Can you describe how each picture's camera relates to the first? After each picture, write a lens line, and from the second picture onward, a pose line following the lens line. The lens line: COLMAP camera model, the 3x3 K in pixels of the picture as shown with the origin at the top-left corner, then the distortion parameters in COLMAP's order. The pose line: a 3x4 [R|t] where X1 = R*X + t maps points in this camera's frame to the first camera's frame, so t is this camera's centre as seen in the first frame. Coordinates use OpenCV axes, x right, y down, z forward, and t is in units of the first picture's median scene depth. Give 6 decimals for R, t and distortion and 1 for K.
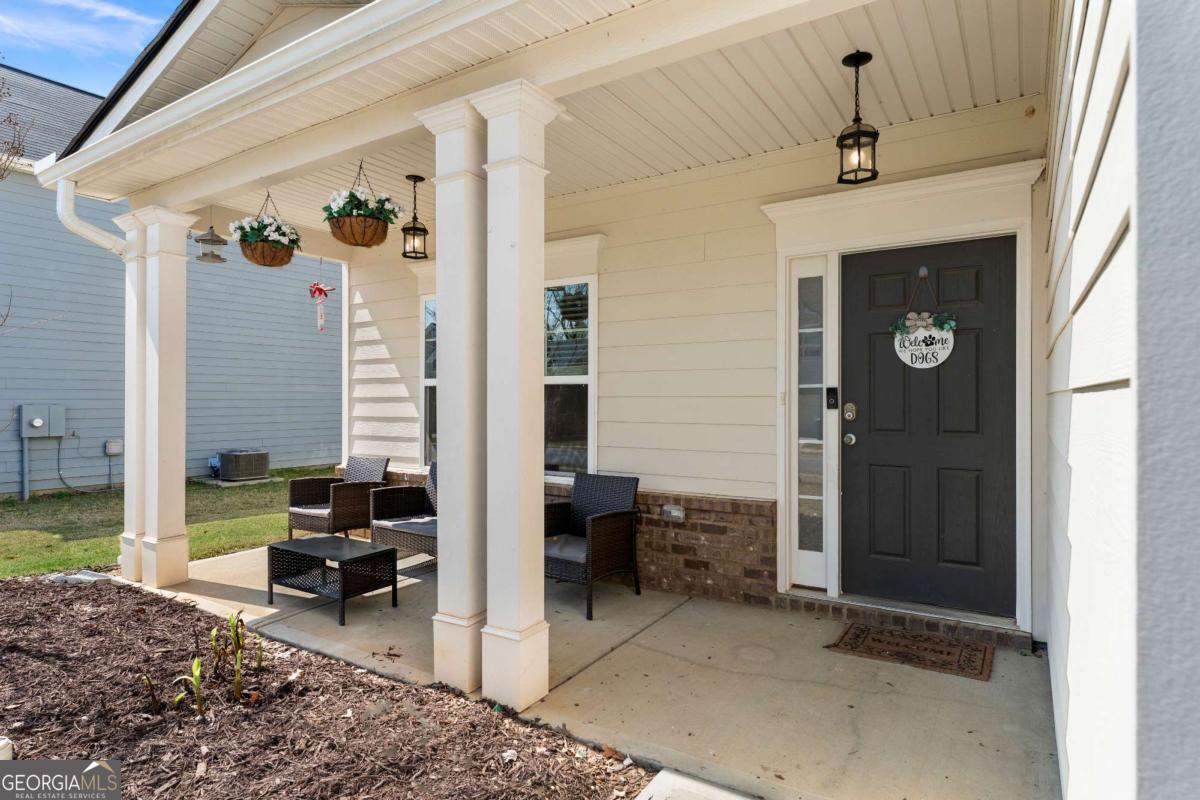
lens RADIAL K [[660.4, 0, 597.3], [0, 660.4, 405.3], [0, 0, 1]] dist [0.003348, 0.000596]
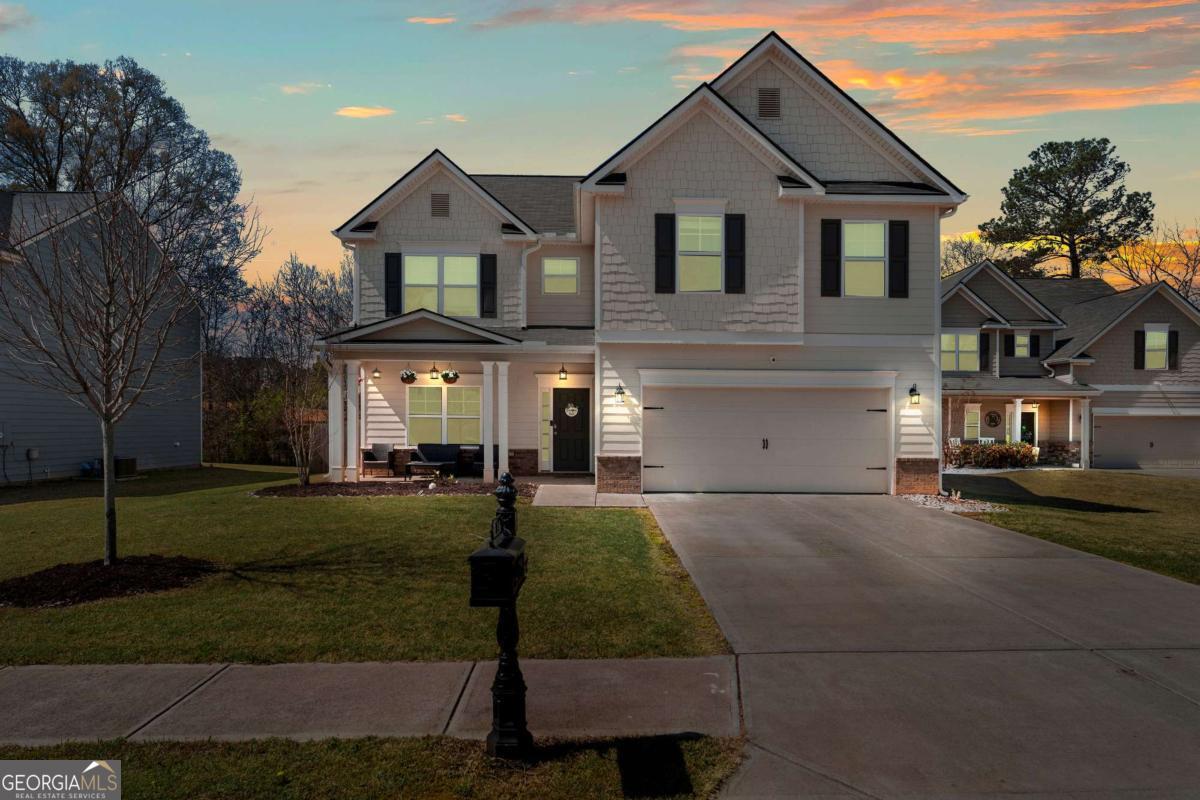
lens RADIAL K [[682.0, 0, 607.0], [0, 682.0, 435.2], [0, 0, 1]] dist [-0.002422, 0.001115]
pose [[0.821929, -0.003023, 0.569582, -1.661085], [-0.002866, 0.999951, 0.009444, 0.021869], [-0.569583, -0.009395, 0.821880, -2.509848]]
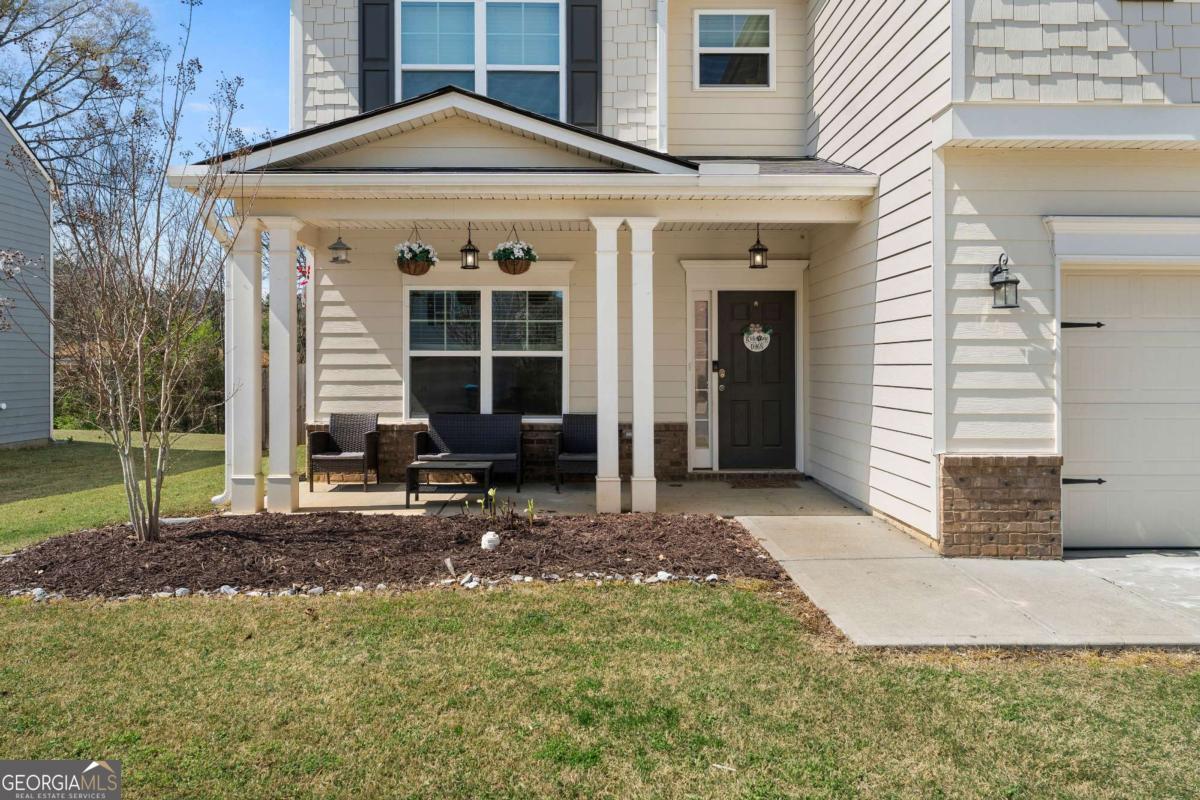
lens RADIAL K [[794.8, 0, 601.8], [0, 794.8, 364.4], [0, 0, 1]] dist [-0.001888, -0.001692]
pose [[0.827061, 0.002434, 0.562107, -1.127279], [0.003832, 0.999943, -0.009969, 0.004963], [-0.562099, 0.010399, 0.827004, -0.665657]]
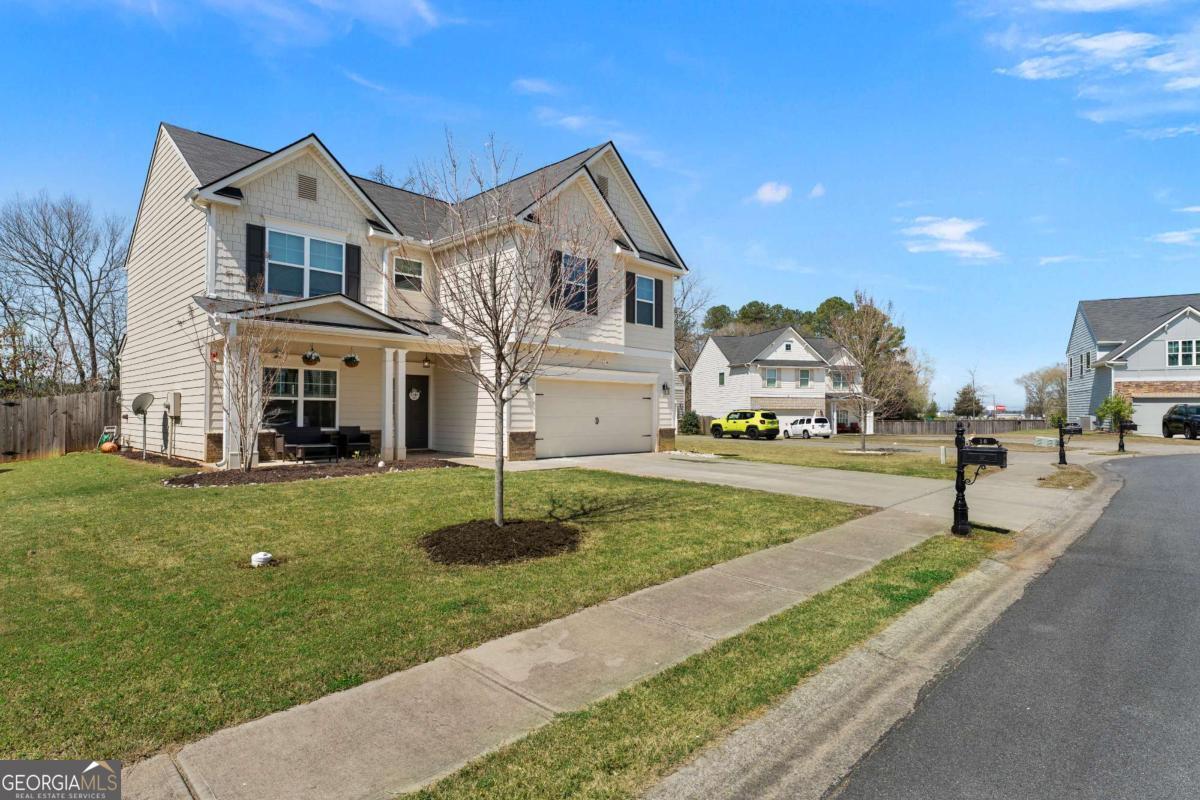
lens RADIAL K [[637.8, 0, 599.5], [0, 637.8, 399.5], [0, 0, 1]] dist [0.007089, 0.000636]
pose [[0.183474, 0.023870, 0.982735, -3.457073], [0.004038, 0.999678, -0.025036, 0.056621], [-0.983016, 0.008562, 0.183318, -1.076154]]
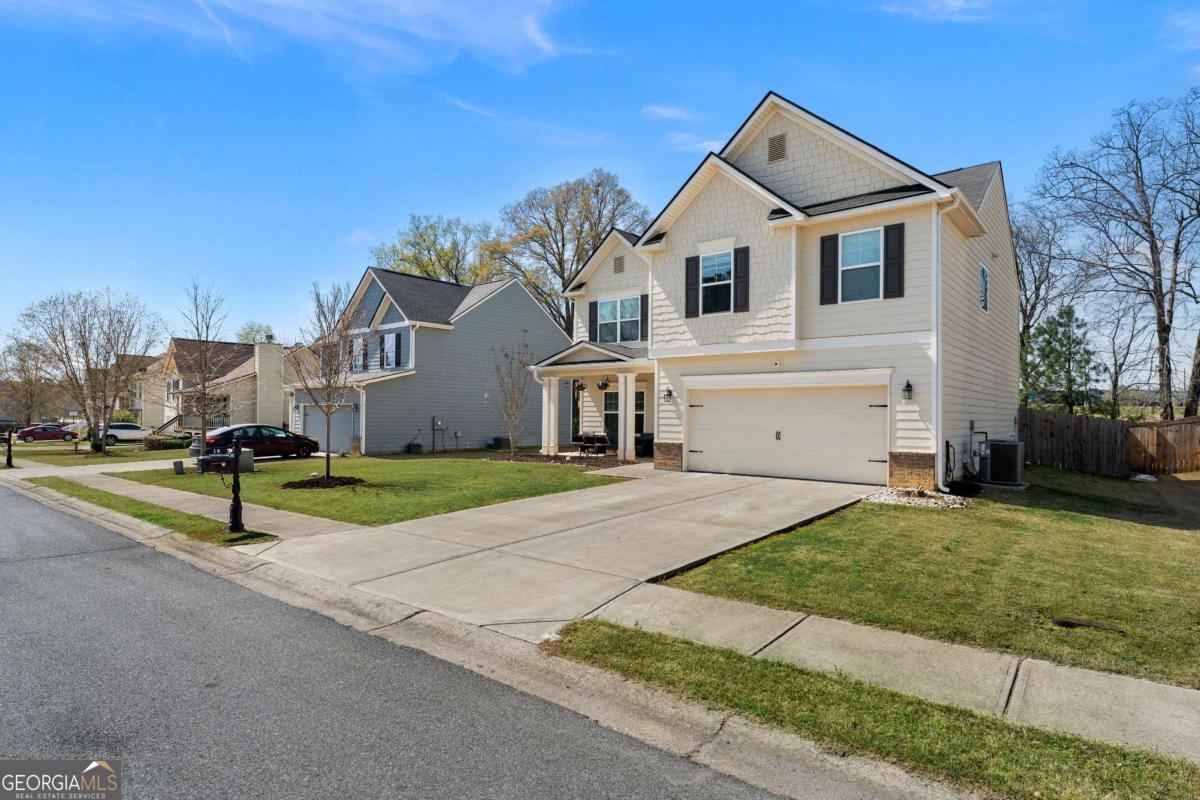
lens RADIAL K [[637.8, 0, 611.2], [0, 637.8, 411.8], [0, 0, 1]] dist [0.007089, 0.000636]
pose [[0.994408, 0.011275, -0.105000, 0.255603], [-0.012879, 0.999810, -0.014614, 0.023336], [0.104815, 0.015885, 0.994365, -3.904083]]
